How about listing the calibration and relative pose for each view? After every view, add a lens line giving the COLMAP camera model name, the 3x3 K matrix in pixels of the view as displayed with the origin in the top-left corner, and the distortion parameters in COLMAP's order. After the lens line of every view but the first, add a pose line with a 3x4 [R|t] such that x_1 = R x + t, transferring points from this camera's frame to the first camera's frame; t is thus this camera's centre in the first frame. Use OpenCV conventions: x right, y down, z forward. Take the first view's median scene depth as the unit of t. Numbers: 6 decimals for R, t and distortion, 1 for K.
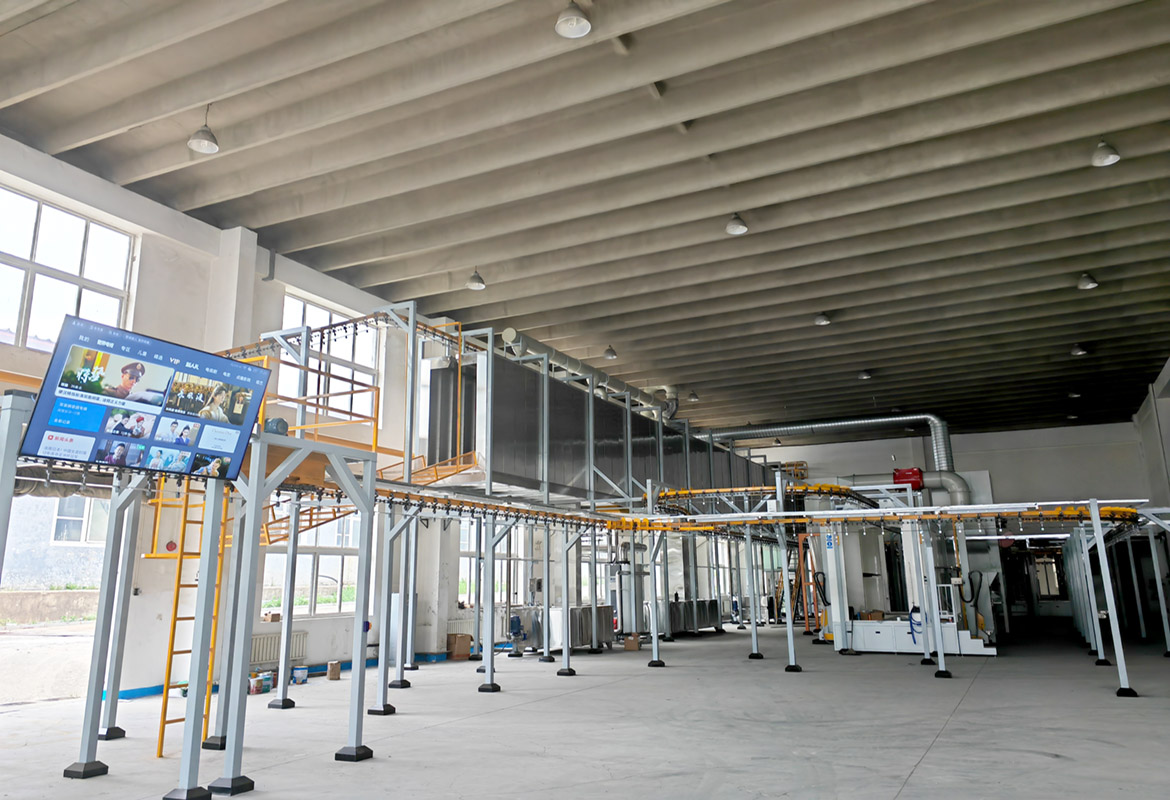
lens RADIAL K [[919.1, 0, 549.7], [0, 919.1, 396.2], [0, 0, 1]] dist [0.069698, 0.000974]
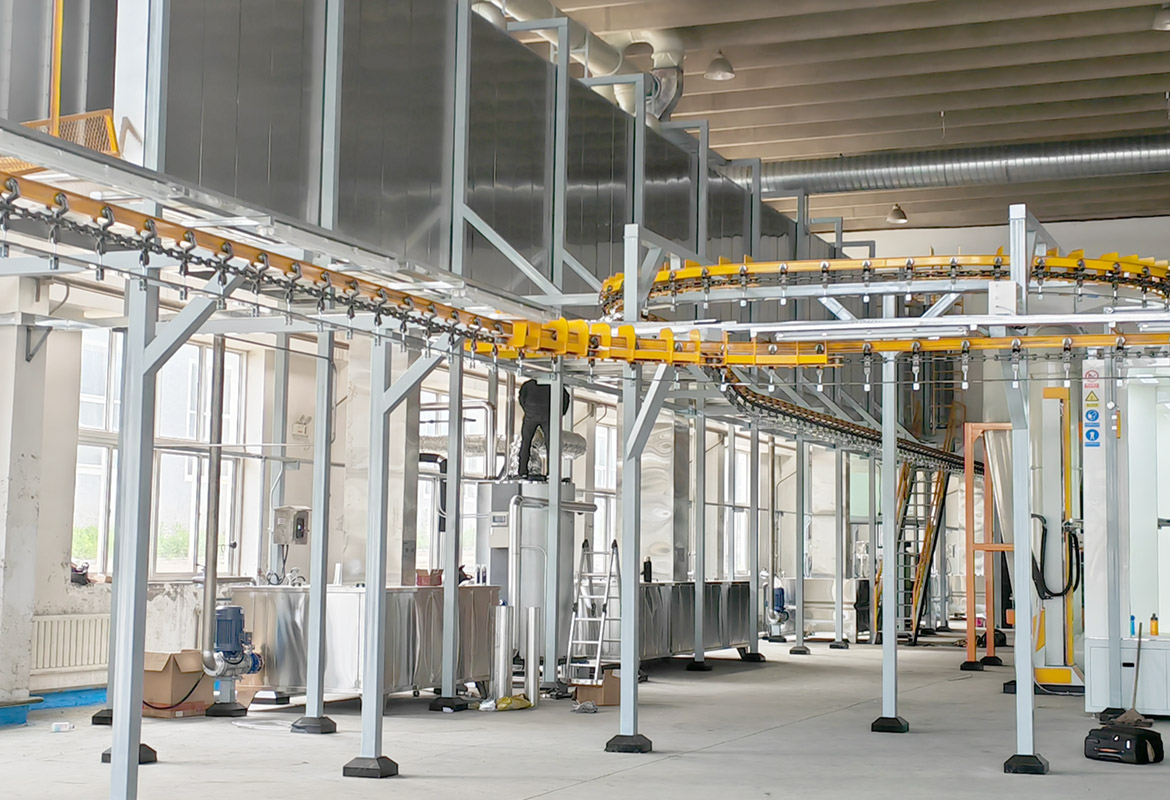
lens RADIAL K [[2048.4, 0, 585.0], [0, 2048.4, 400.0], [0, 0, 1]] dist [0.162731, -0.093909]
pose [[0.991967, 0.036474, 0.121123, -0.000248], [-0.051310, 0.991238, 0.121715, 0.049593], [-0.115623, -0.126952, 0.985147, 0.187812]]
